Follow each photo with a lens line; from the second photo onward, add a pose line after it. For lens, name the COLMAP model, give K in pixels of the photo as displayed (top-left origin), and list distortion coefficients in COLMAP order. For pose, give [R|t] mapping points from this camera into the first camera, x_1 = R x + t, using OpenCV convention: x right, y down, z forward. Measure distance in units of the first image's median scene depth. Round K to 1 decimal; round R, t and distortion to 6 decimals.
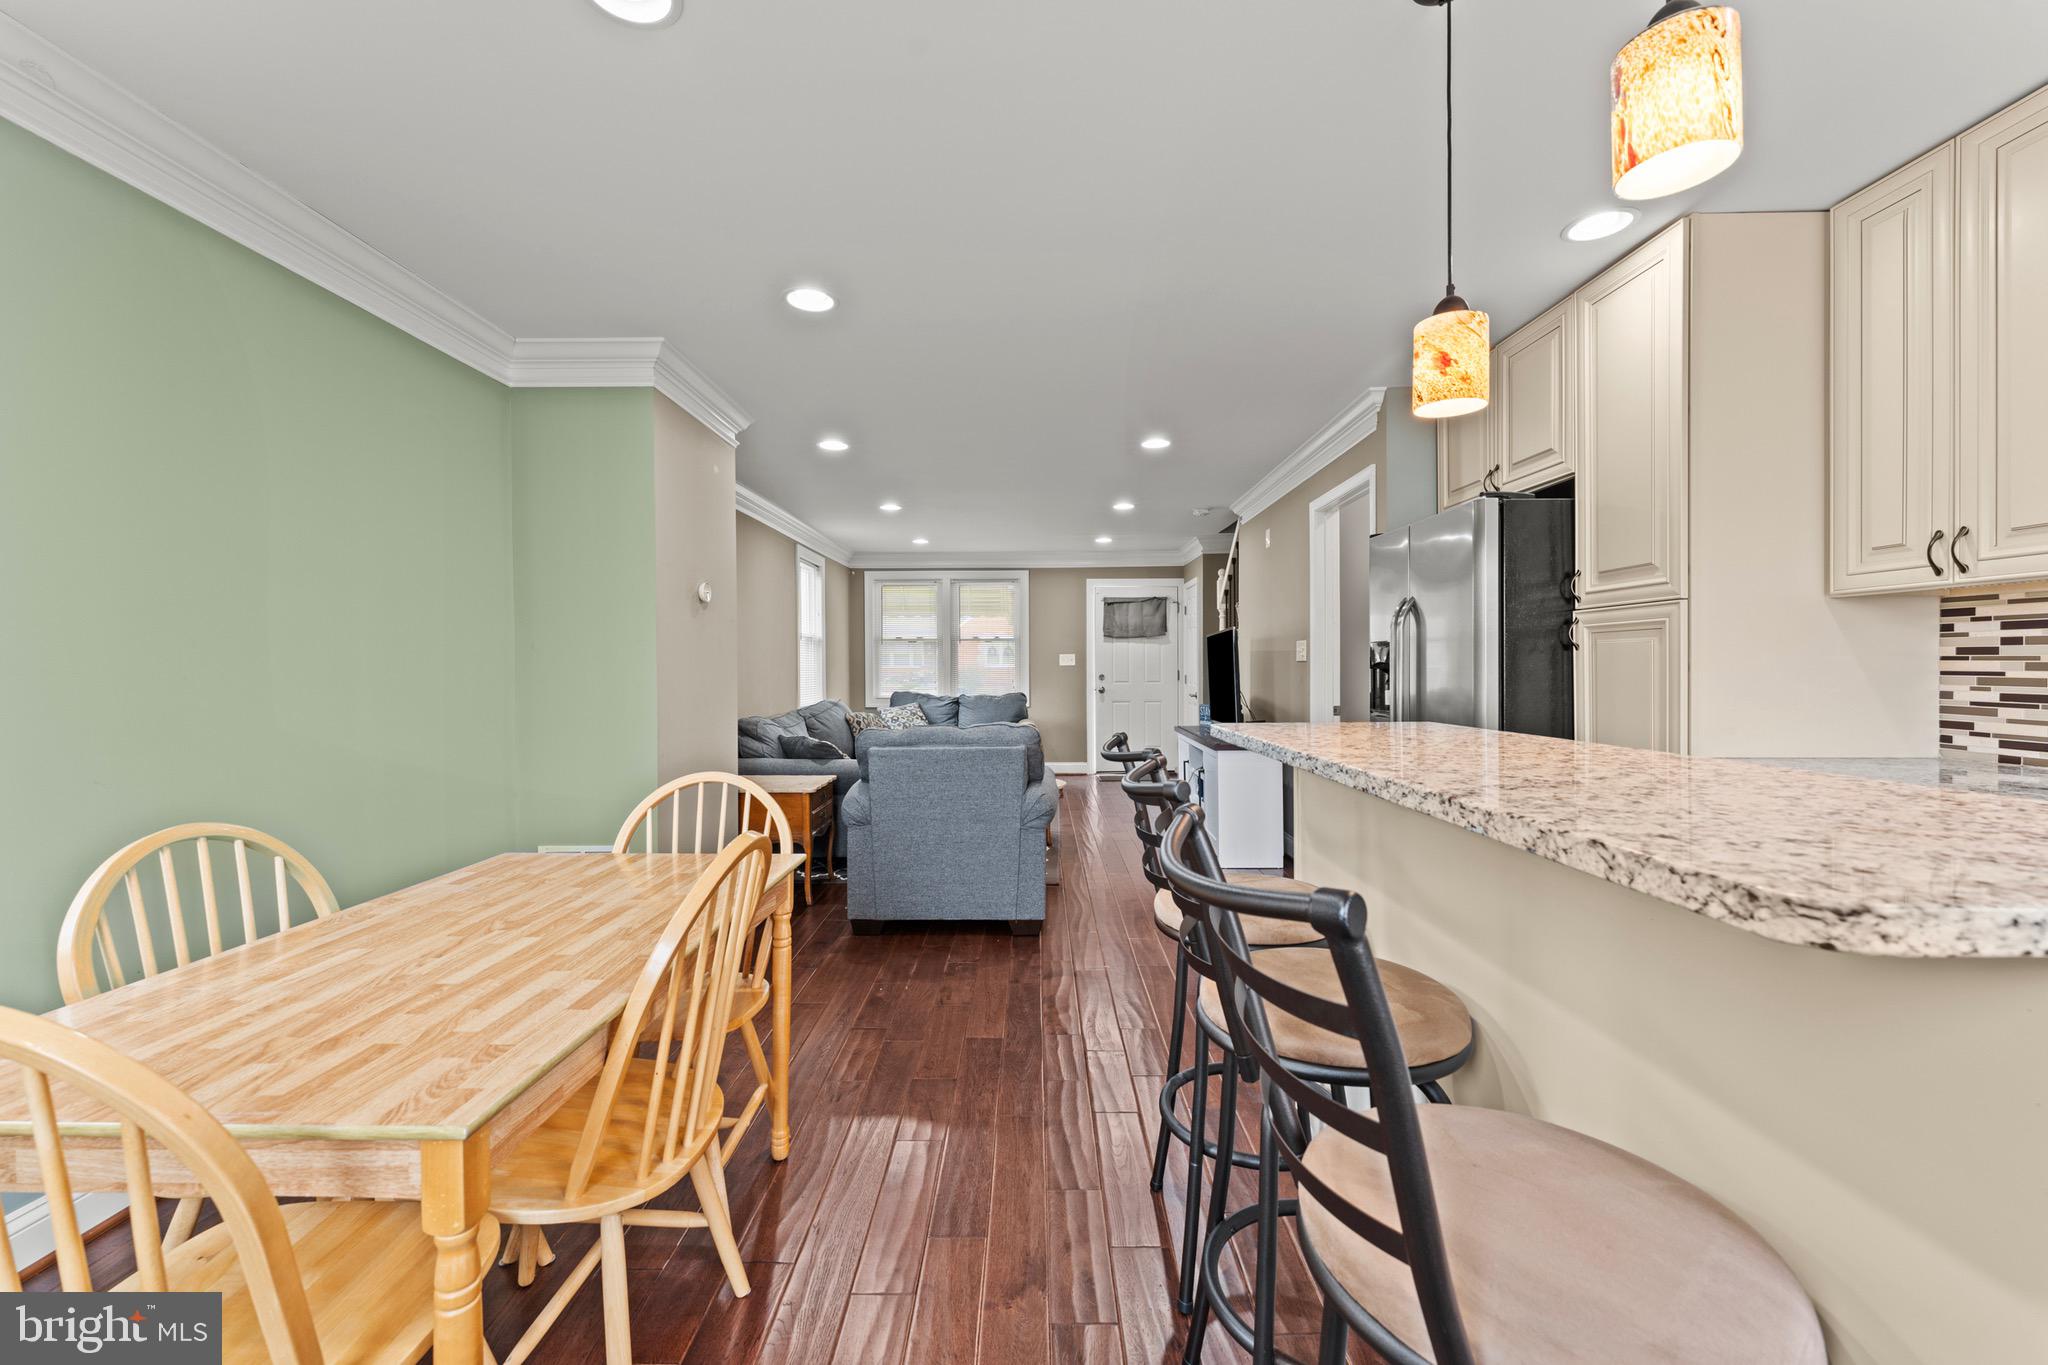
lens RADIAL K [[823.4, 0, 1059.7], [0, 823.4, 680.4], [0, 0, 1]] dist [0.000861, -0.000062]
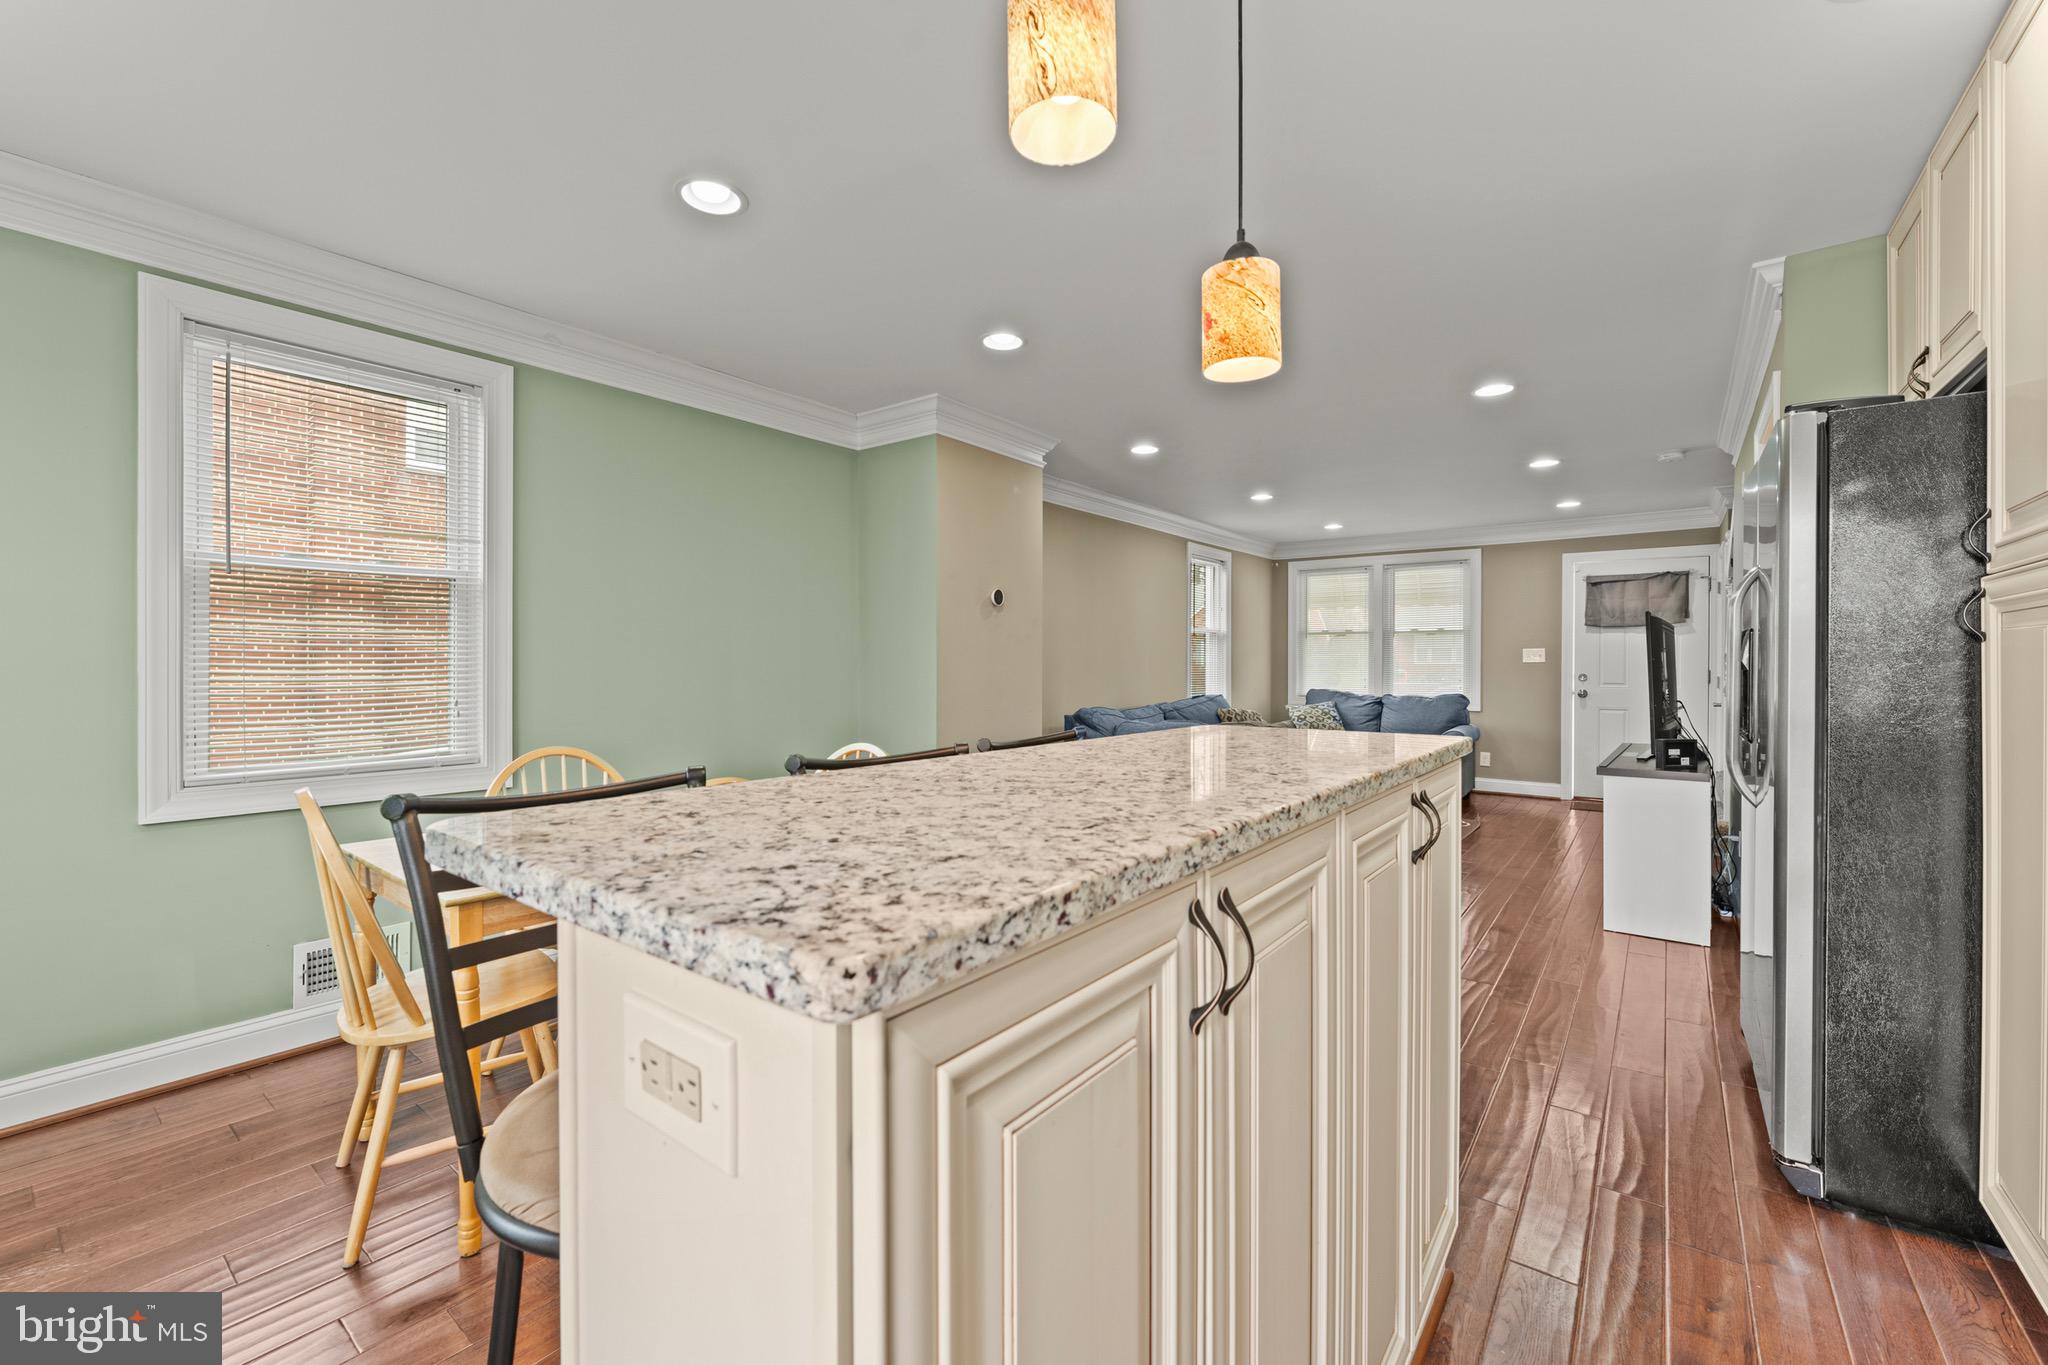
lens RADIAL K [[866.3, 0, 1030.0], [0, 866.3, 671.1], [0, 0, 1]] dist [-0.001748, -0.000169]
pose [[0.787811, 0.013457, -0.615770, 0.154297], [-0.016955, 0.999856, 0.000158, -0.001211], [0.615684, 0.010316, 0.787926, 0.024780]]
